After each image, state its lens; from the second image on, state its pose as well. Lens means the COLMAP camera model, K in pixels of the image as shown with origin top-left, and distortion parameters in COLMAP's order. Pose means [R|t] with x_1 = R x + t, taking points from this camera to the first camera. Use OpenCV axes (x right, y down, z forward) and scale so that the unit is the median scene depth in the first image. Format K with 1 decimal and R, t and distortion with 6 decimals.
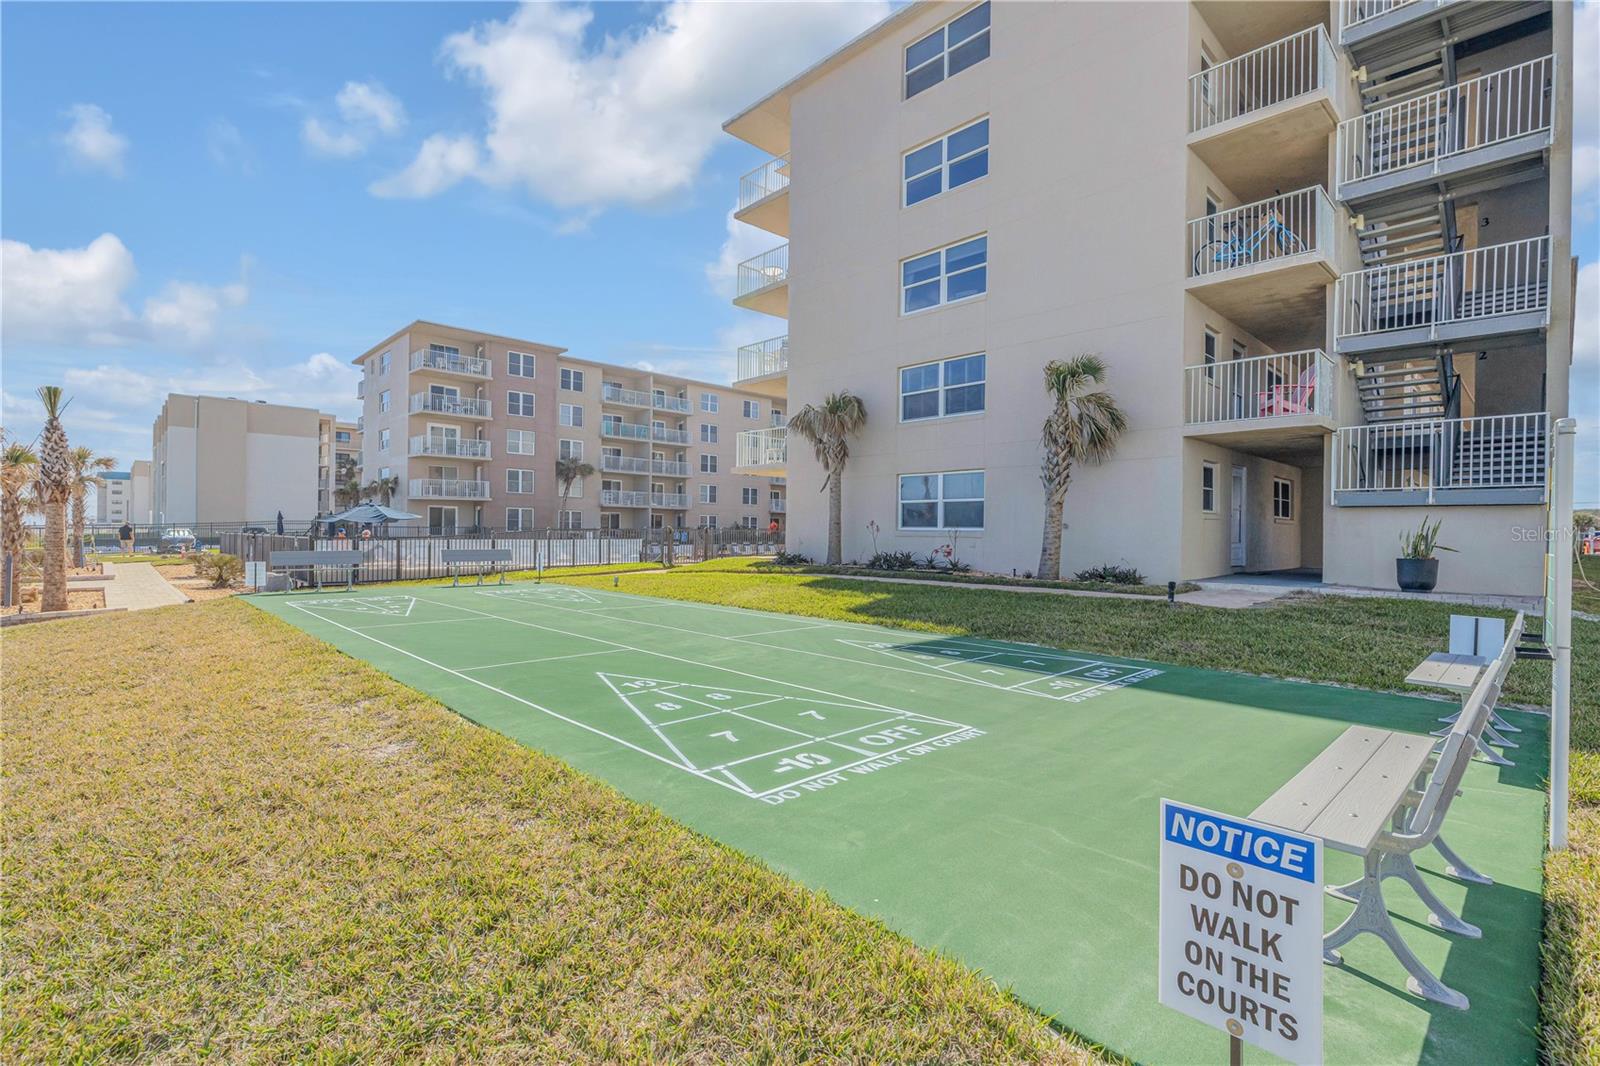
lens RADIAL K [[728.8, 0, 788.5], [0, 728.8, 511.7], [0, 0, 1]] dist [0.001060, 0.005634]
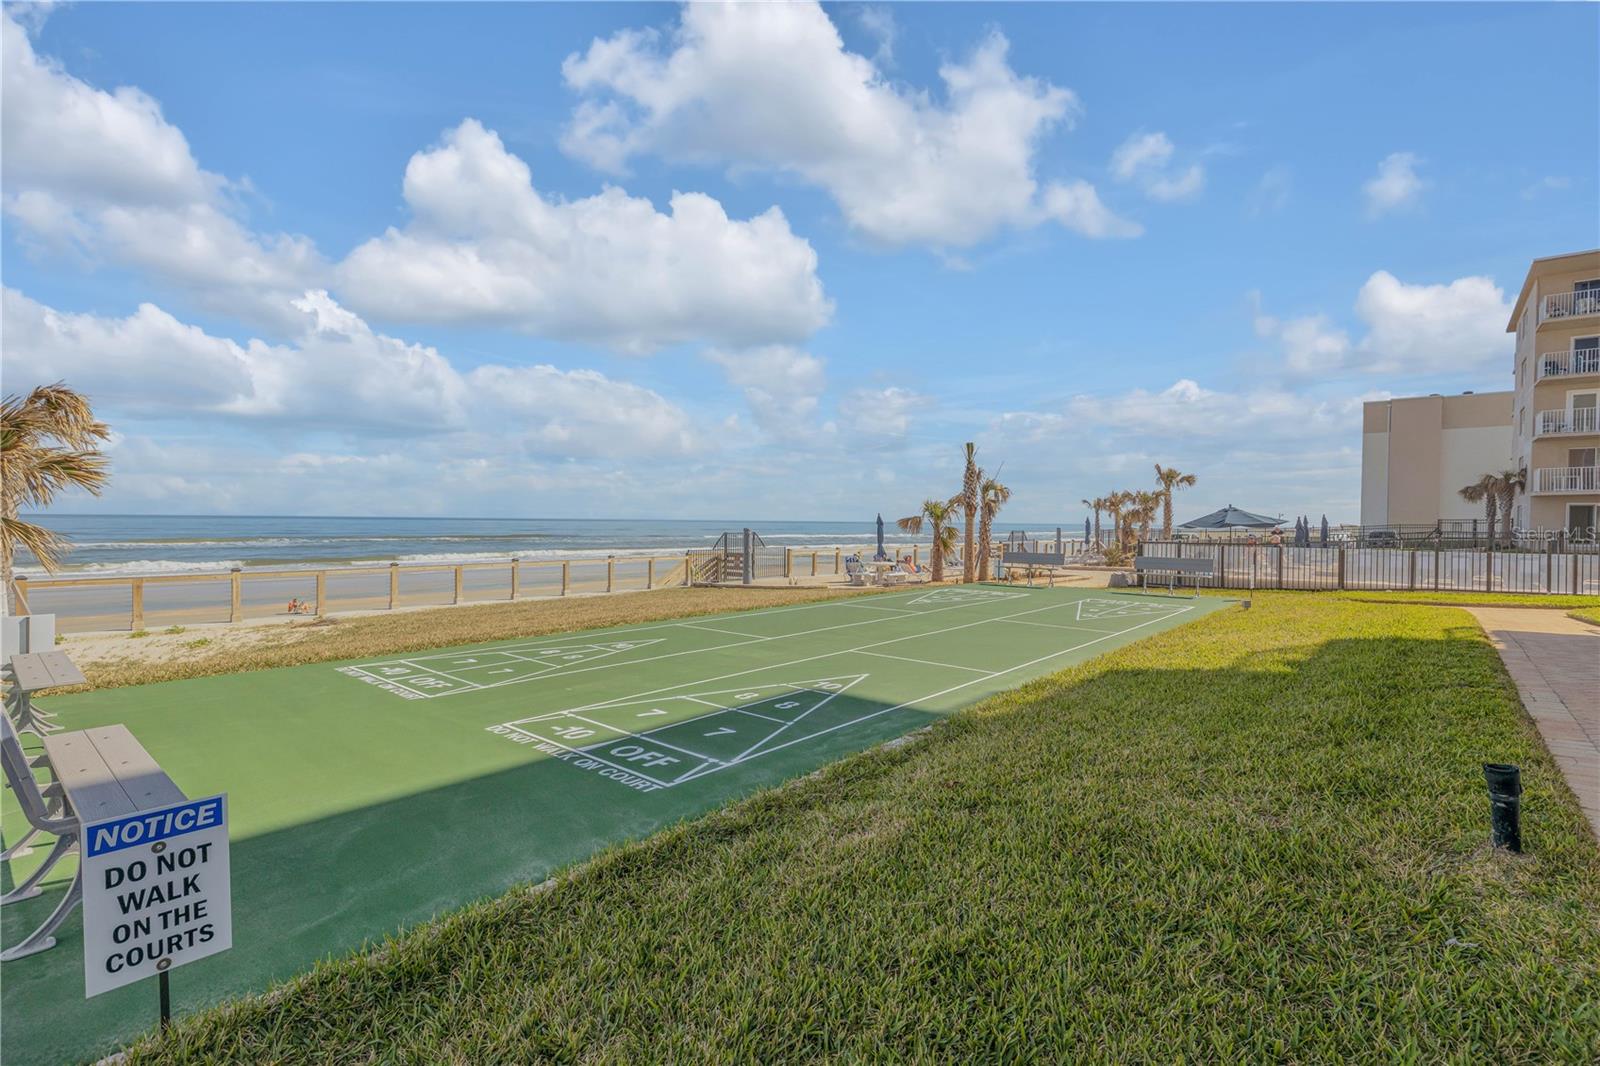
lens RADIAL K [[734.0, 0, 838.2], [0, 734.0, 538.8], [0, 0, 1]] dist [0.000863, 0.005408]
pose [[0.138453, 0.025056, -0.990052, 1.214372], [0.014961, 0.999513, 0.027388, -0.024767], [0.990256, -0.018605, 0.138010, 1.149914]]
